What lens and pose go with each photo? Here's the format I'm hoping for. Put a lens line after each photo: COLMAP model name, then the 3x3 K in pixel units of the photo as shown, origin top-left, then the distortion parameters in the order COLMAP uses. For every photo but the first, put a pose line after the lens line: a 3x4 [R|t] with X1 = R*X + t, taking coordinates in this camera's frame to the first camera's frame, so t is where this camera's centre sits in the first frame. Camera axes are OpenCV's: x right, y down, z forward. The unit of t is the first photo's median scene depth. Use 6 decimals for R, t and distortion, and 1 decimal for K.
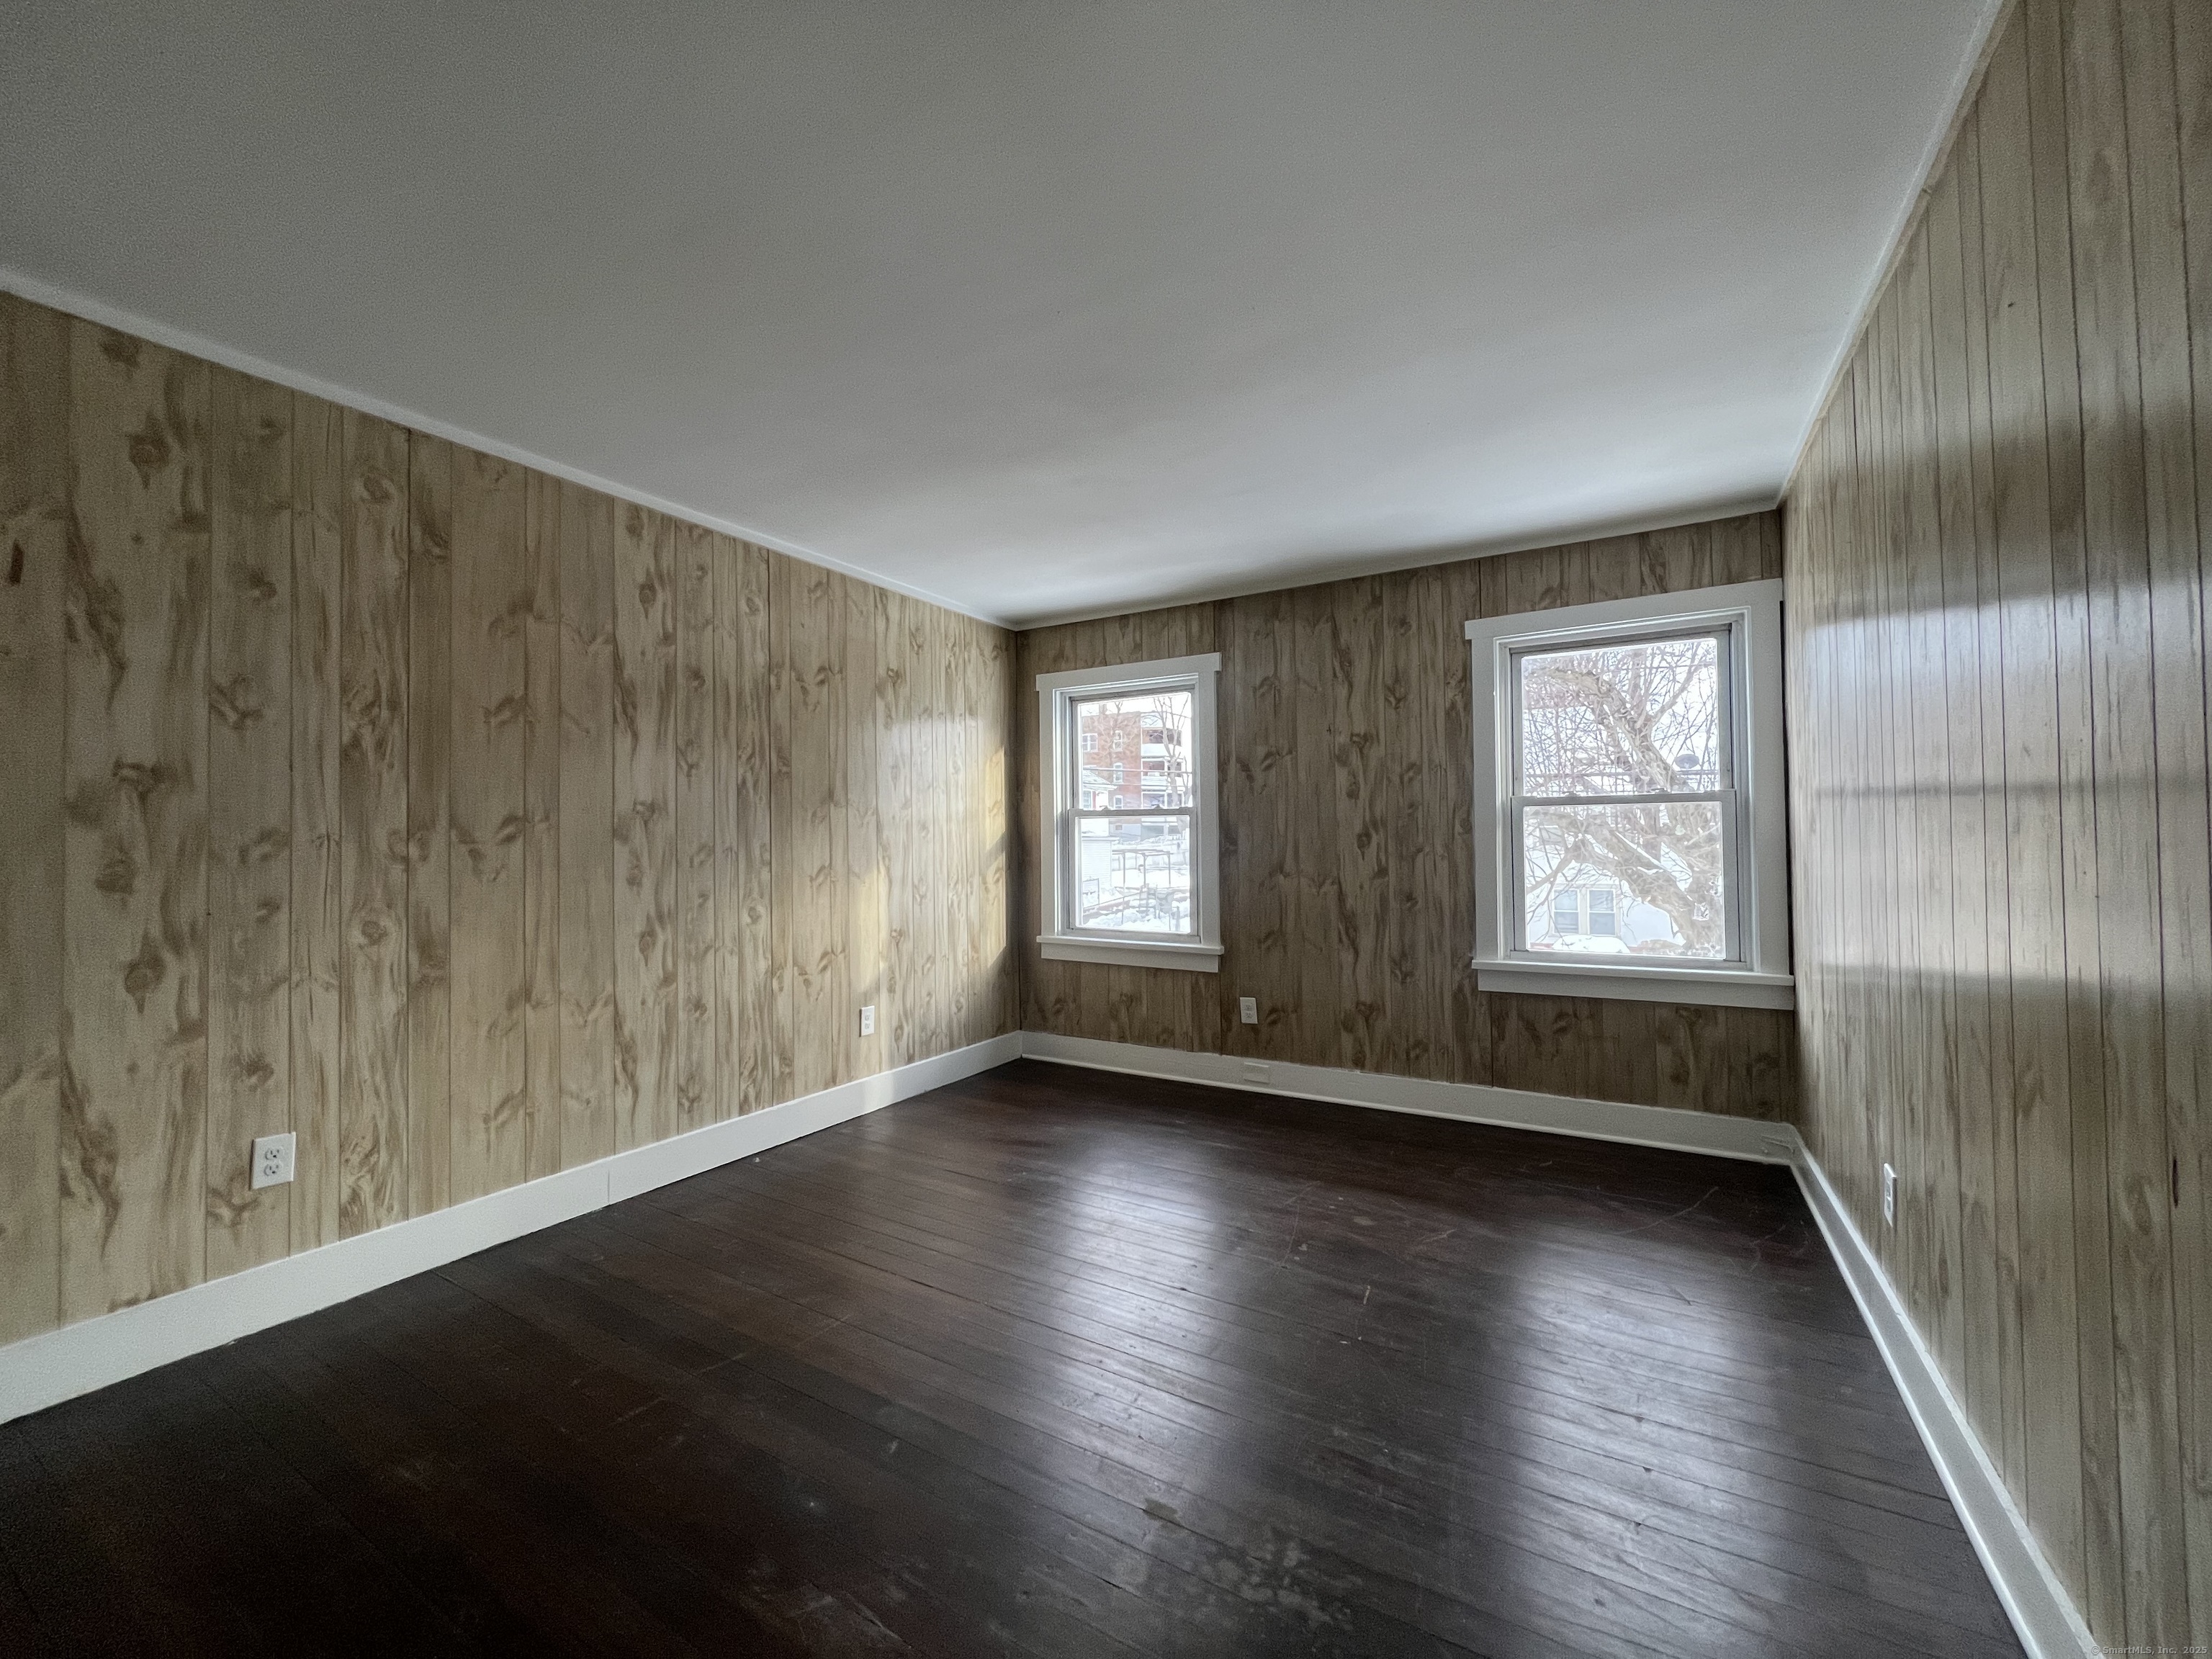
lens RADIAL K [[883.3, 0, 1101.1], [0, 883.3, 822.8], [0, 0, 1]] dist [-0.000425, -0.000234]
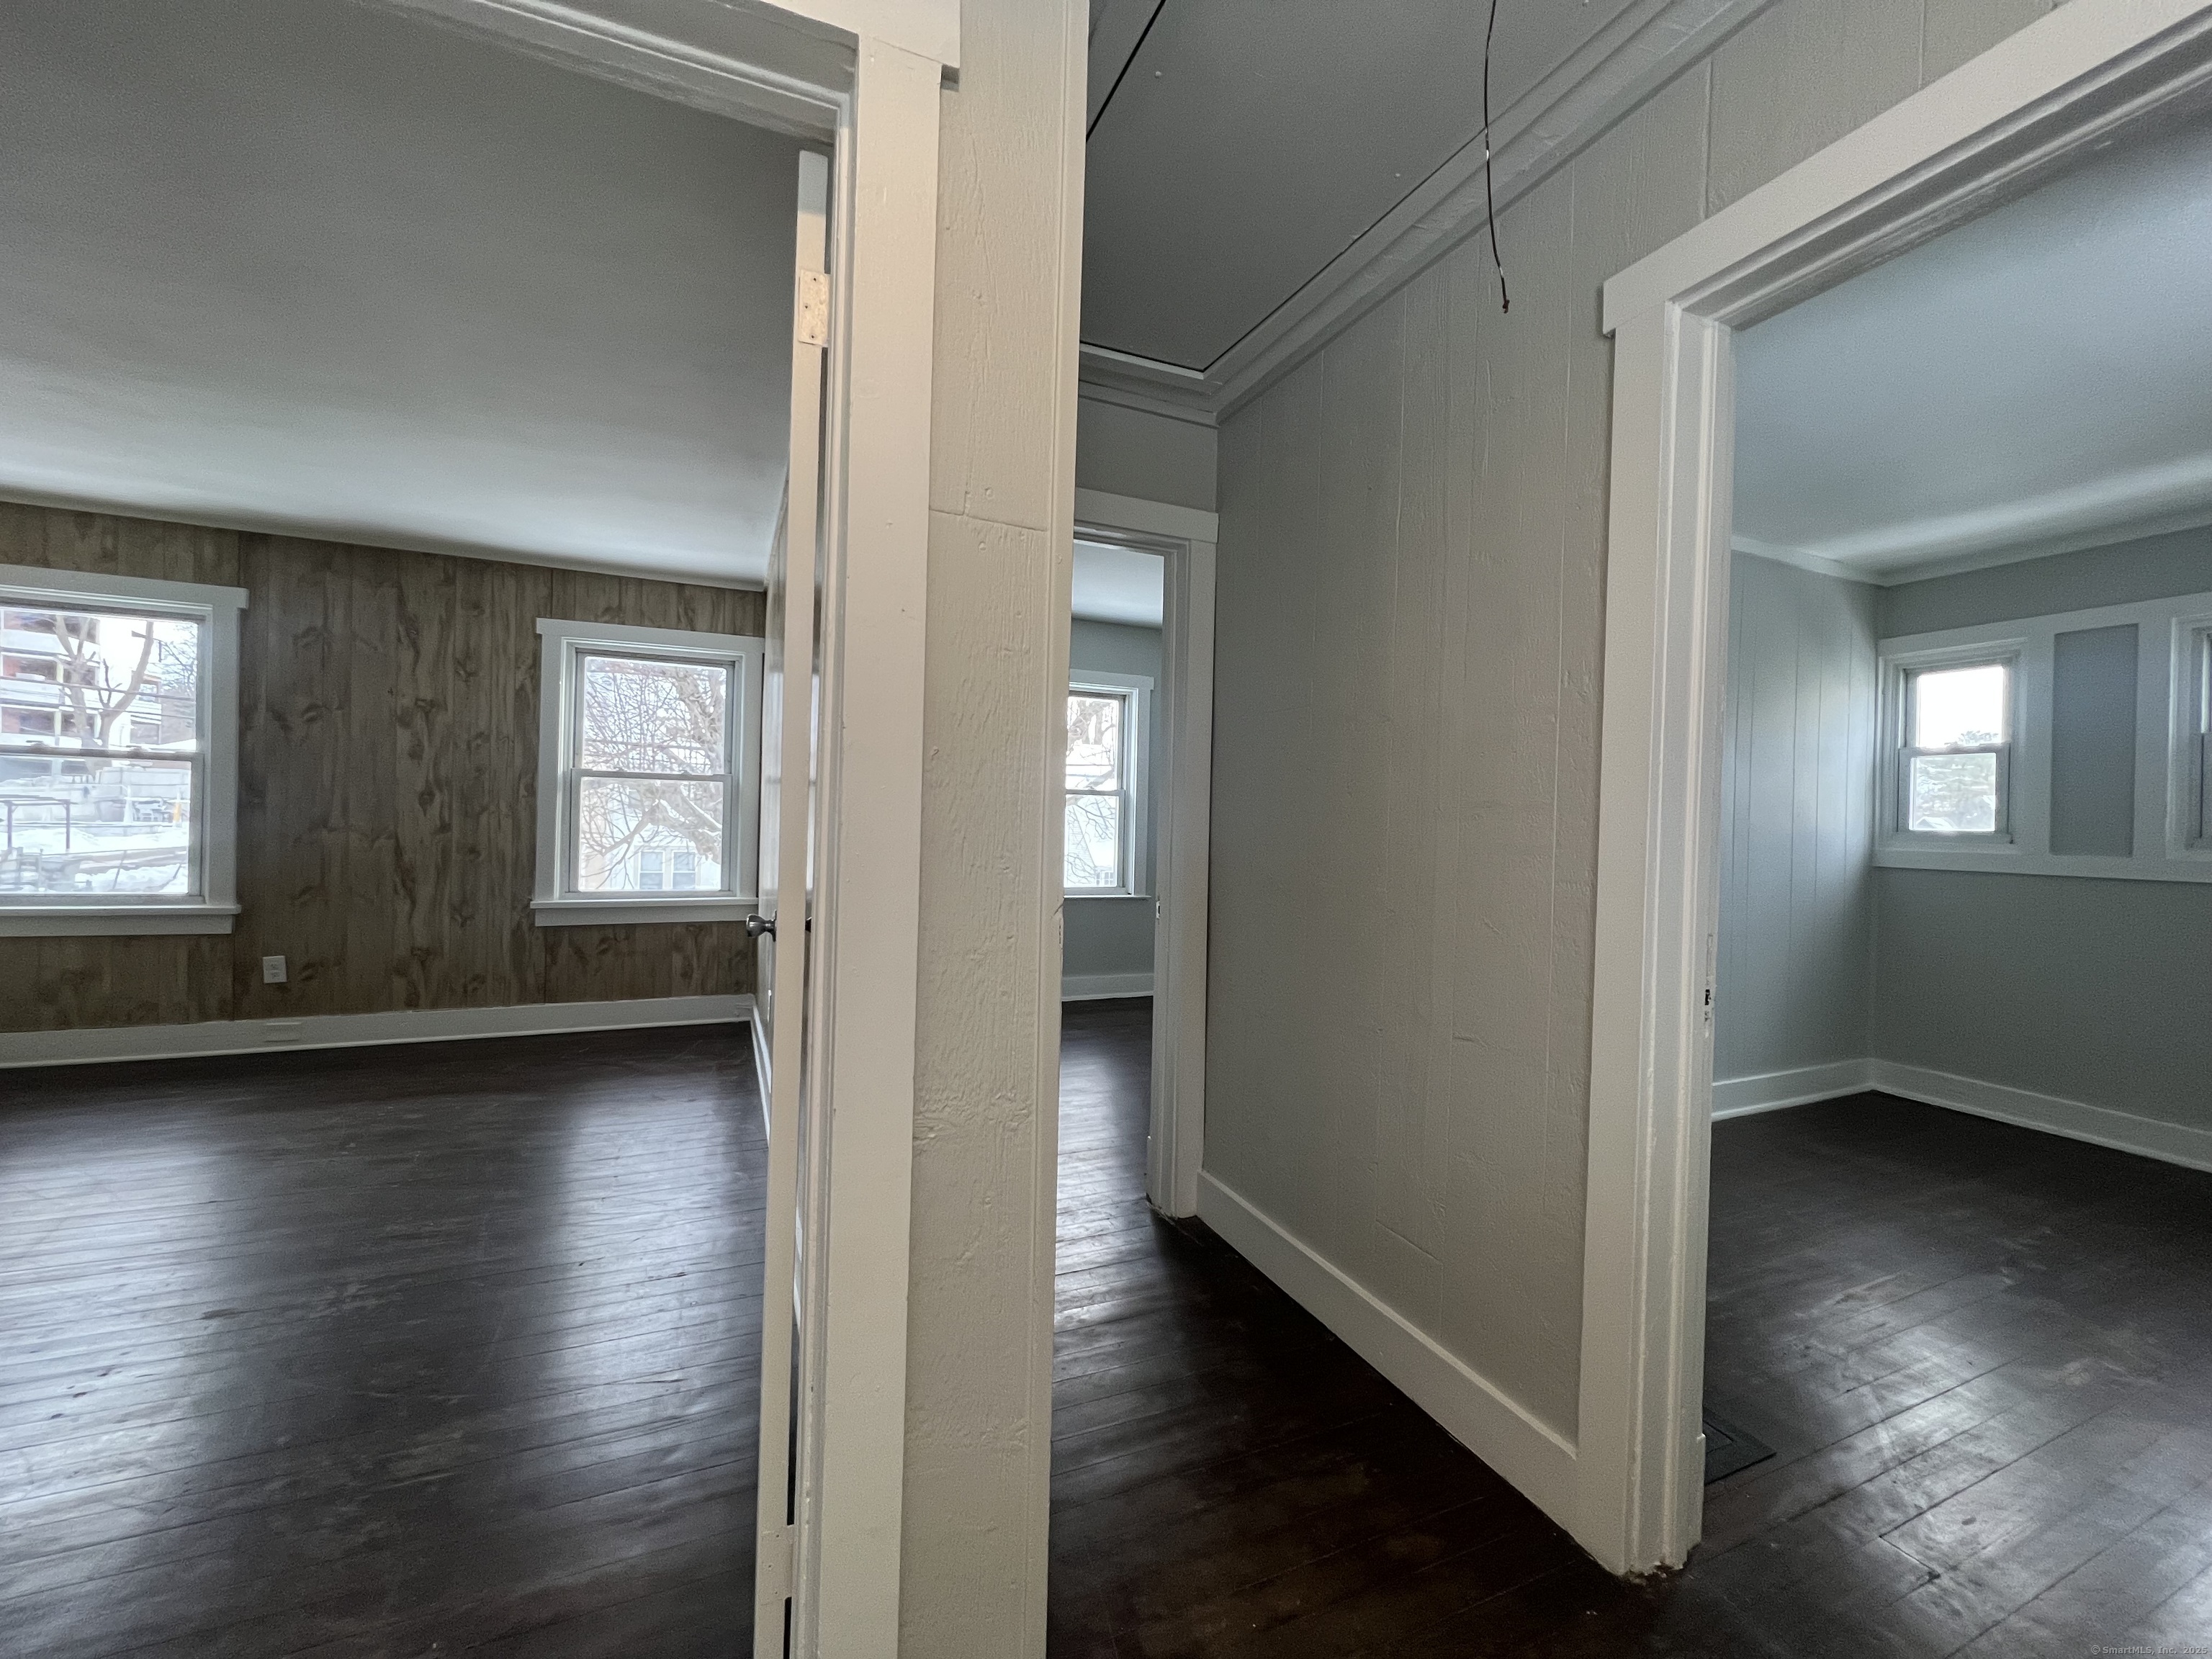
lens RADIAL K [[883.3, 0, 1101.1], [0, 883.3, 822.8], [0, 0, 1]] dist [-0.000425, -0.000234]
pose [[0.583932, 0.019234, 0.811574, -0.102825], [-0.052580, 0.998516, 0.014167, -0.009608], [-0.810098, -0.050946, 0.584077, -0.321784]]
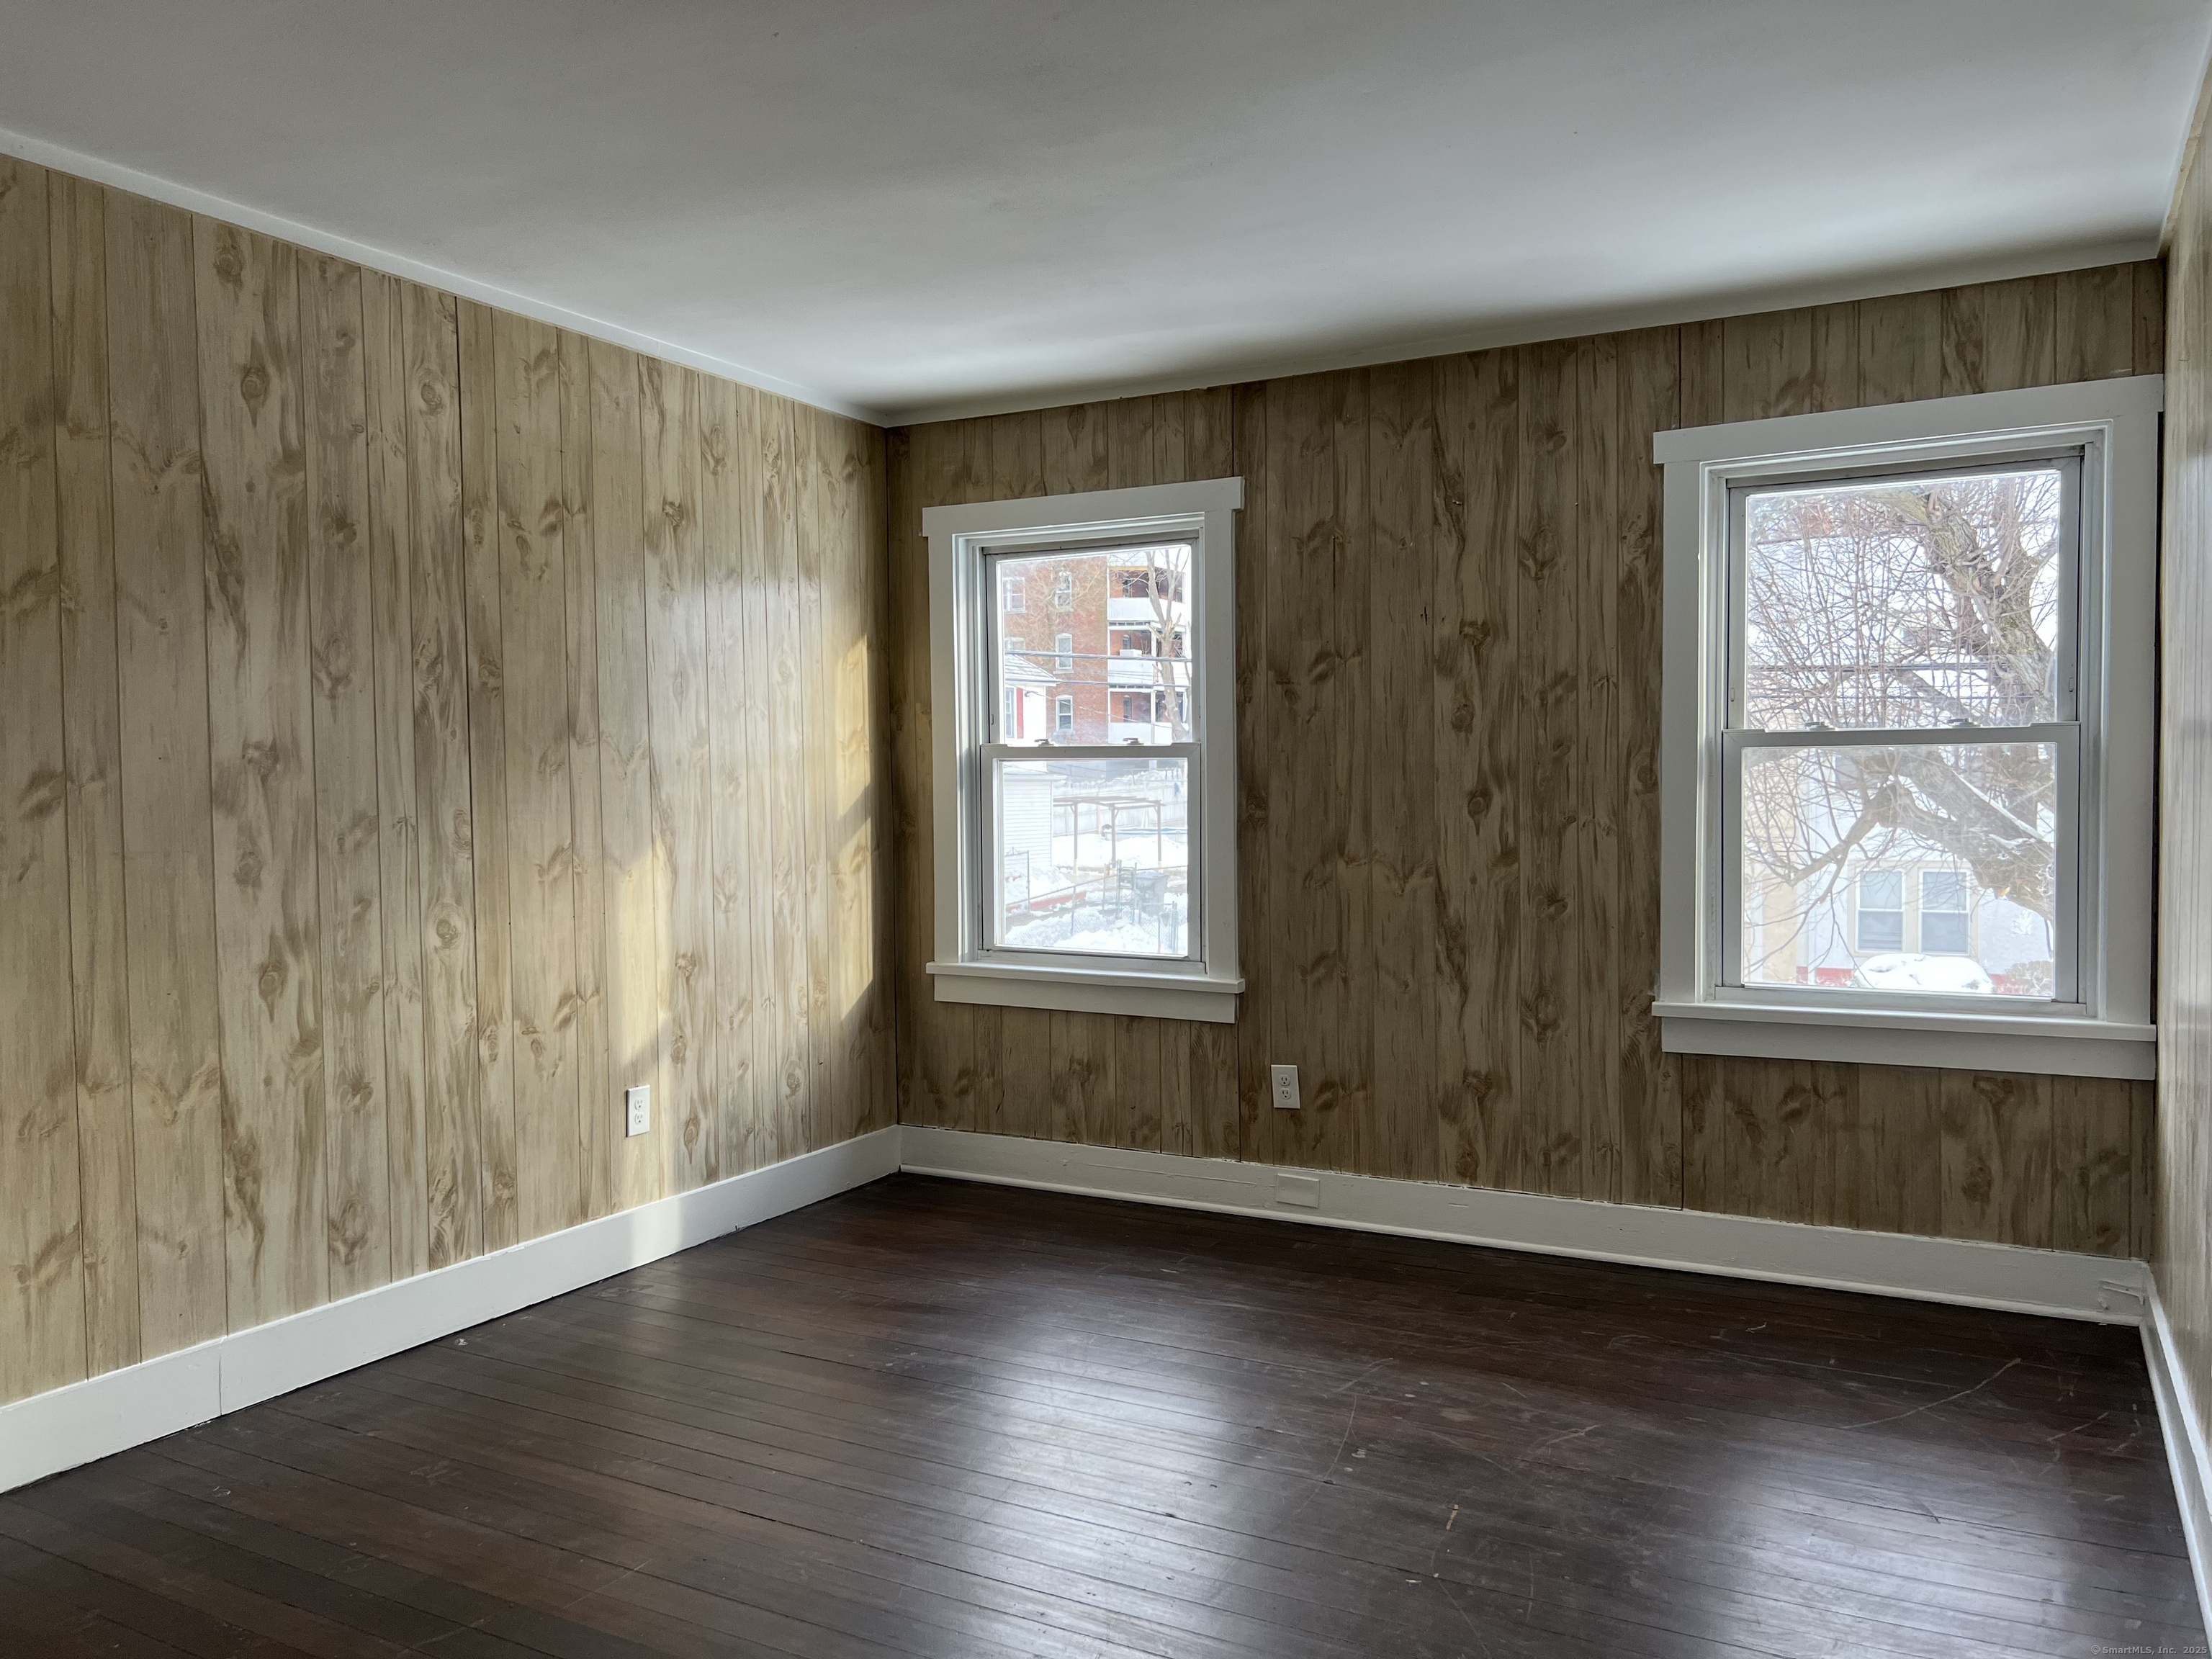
lens RADIAL K [[1655.4, 0, 1103.3], [0, 1655.4, 840.6], [0, 0, 1]] dist [0.082377, -0.126210]
pose [[0.999076, -0.001413, 0.042963, -0.004428], [-0.001075, 0.998326, 0.057835, -0.019826], [-0.042972, -0.057827, 0.997401, -0.114989]]
